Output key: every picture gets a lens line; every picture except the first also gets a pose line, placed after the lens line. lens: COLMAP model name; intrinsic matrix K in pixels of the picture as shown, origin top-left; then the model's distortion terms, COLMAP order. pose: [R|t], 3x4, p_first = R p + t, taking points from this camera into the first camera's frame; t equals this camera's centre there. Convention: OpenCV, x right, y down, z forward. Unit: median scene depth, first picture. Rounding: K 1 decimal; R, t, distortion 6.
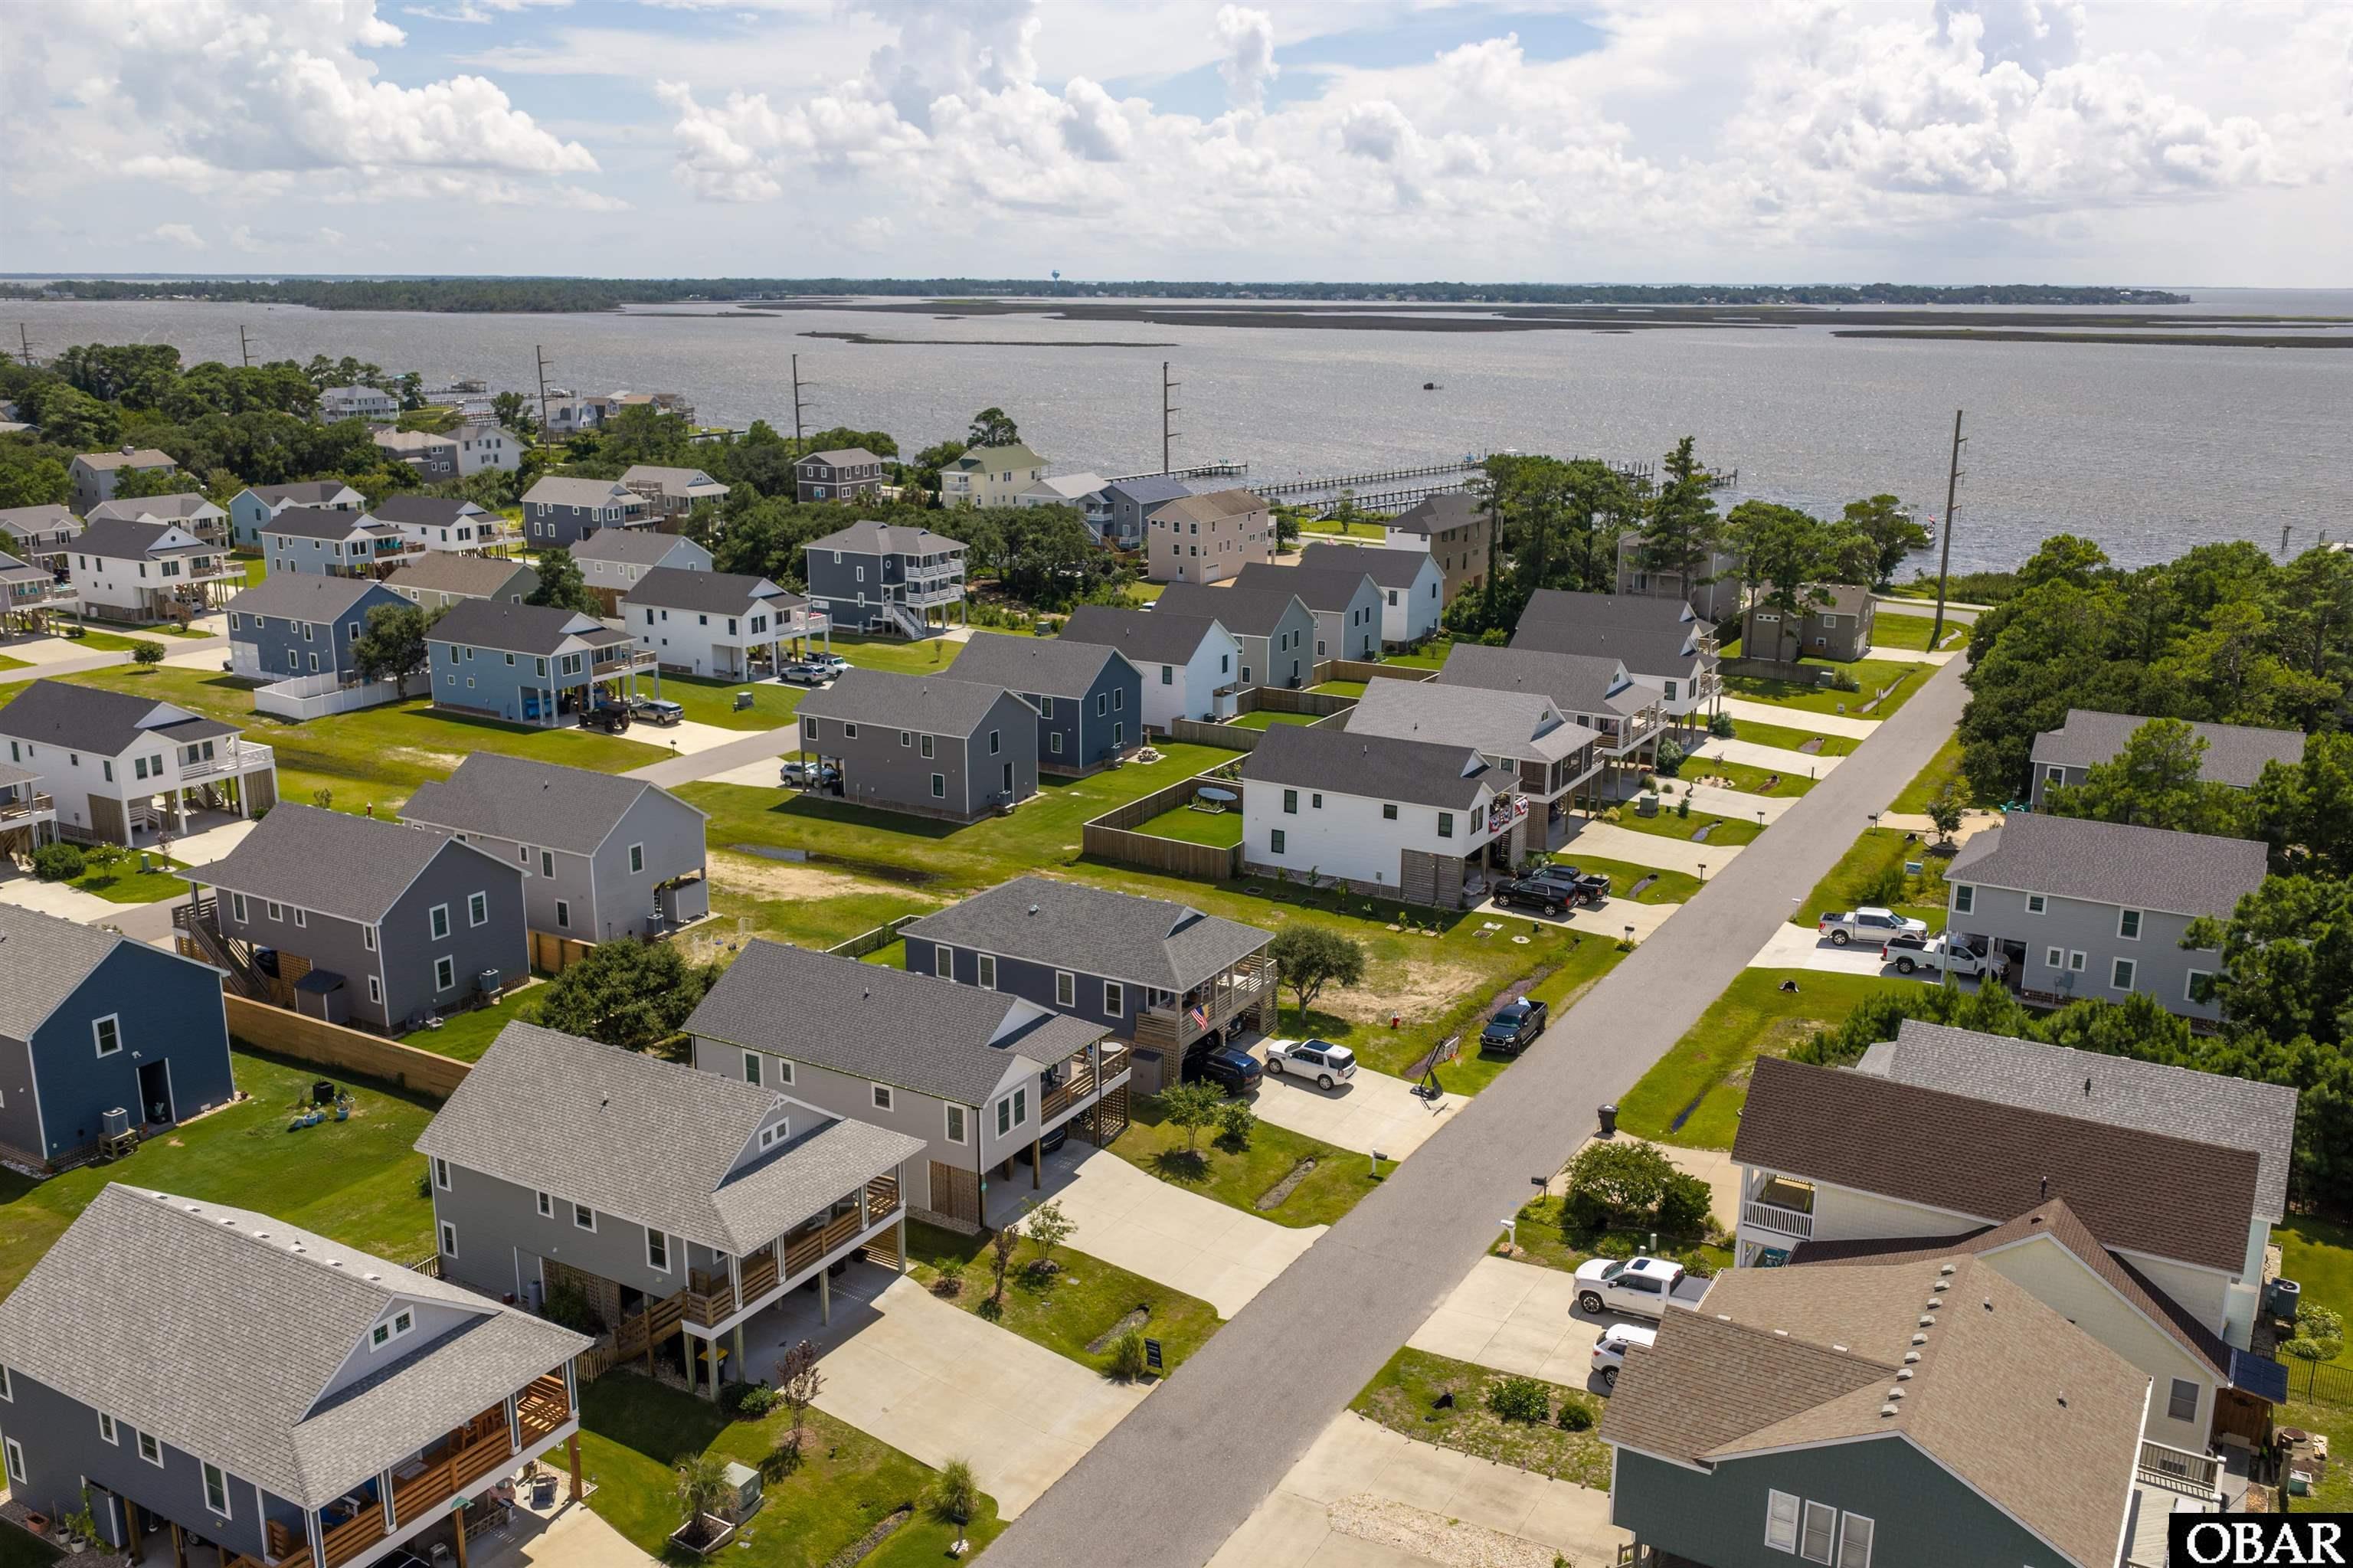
lens RADIAL K [[1951.2, 0, 1159.3], [0, 1951.2, 791.9], [0, 0, 1]] dist [0.016094, -0.022211]
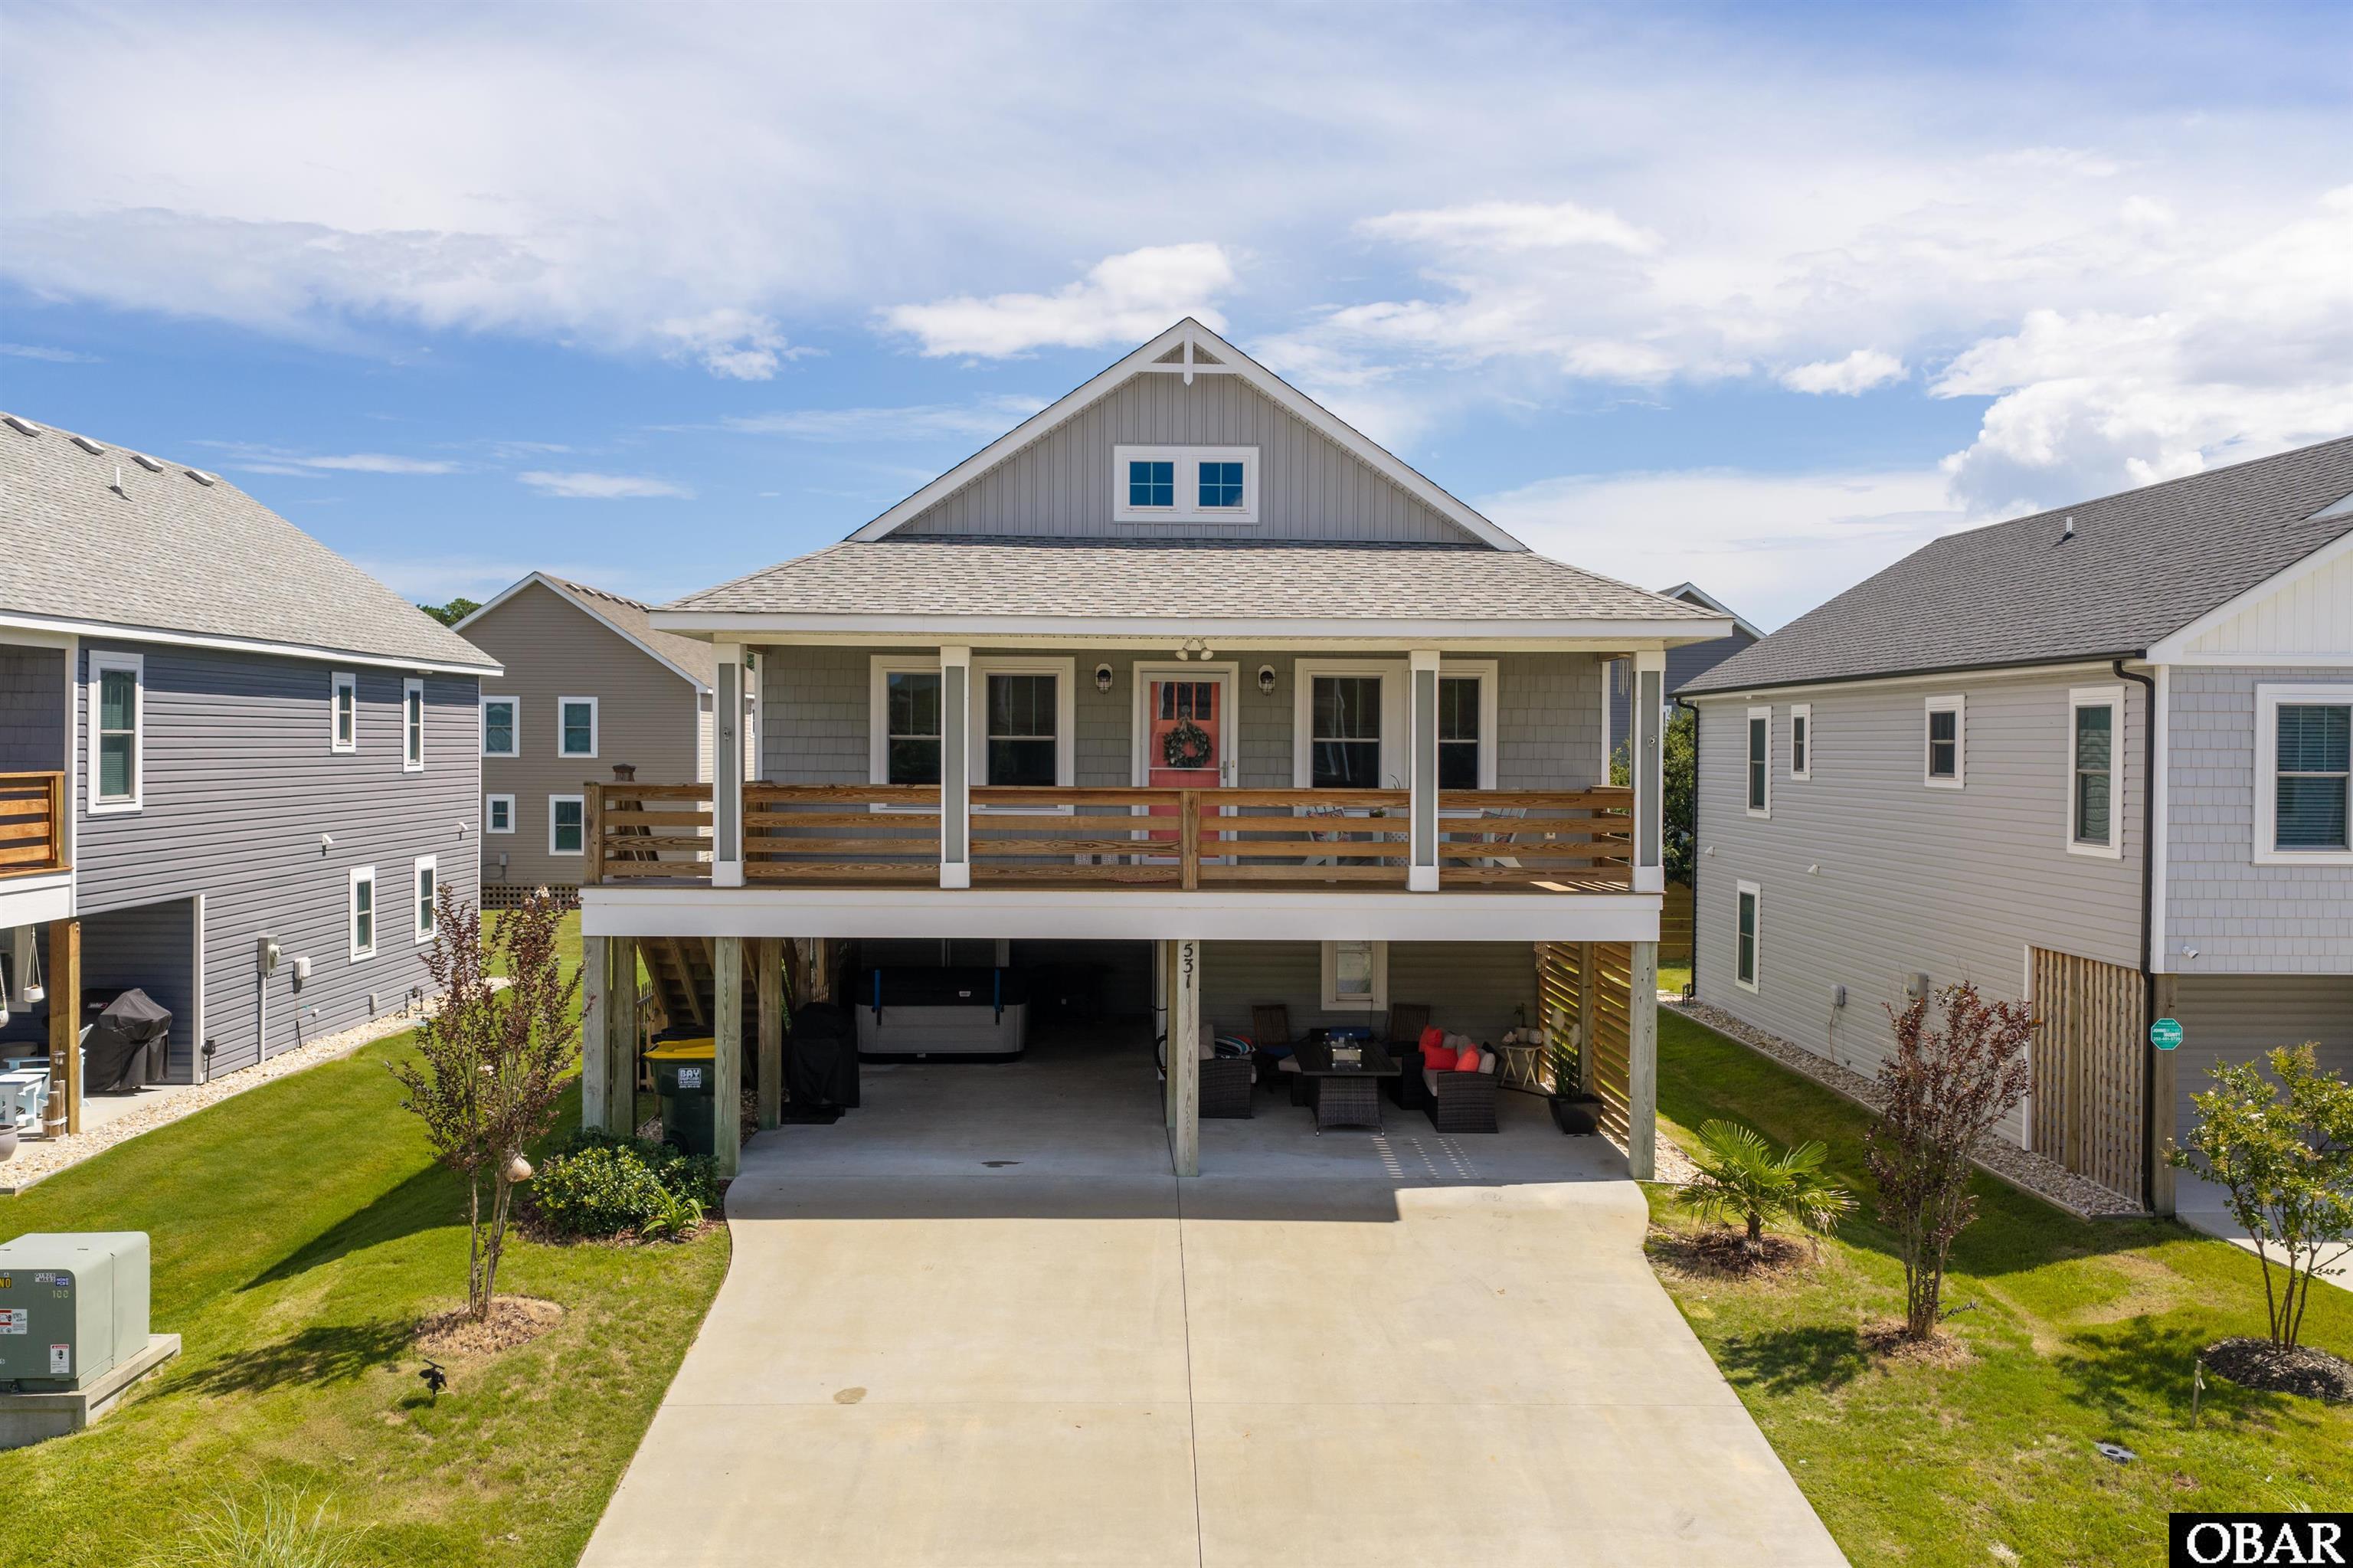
lens RADIAL K [[1951.2, 0, 1179.9], [0, 1951.2, 783.2], [0, 0, 1]] dist [0.016094, -0.022211]
pose [[0.528783, 0.016748, -0.848592, 0.047778], [-0.223130, 0.967381, -0.119946, 0.211122], [0.818903, 0.252771, 0.515271, 0.706490]]
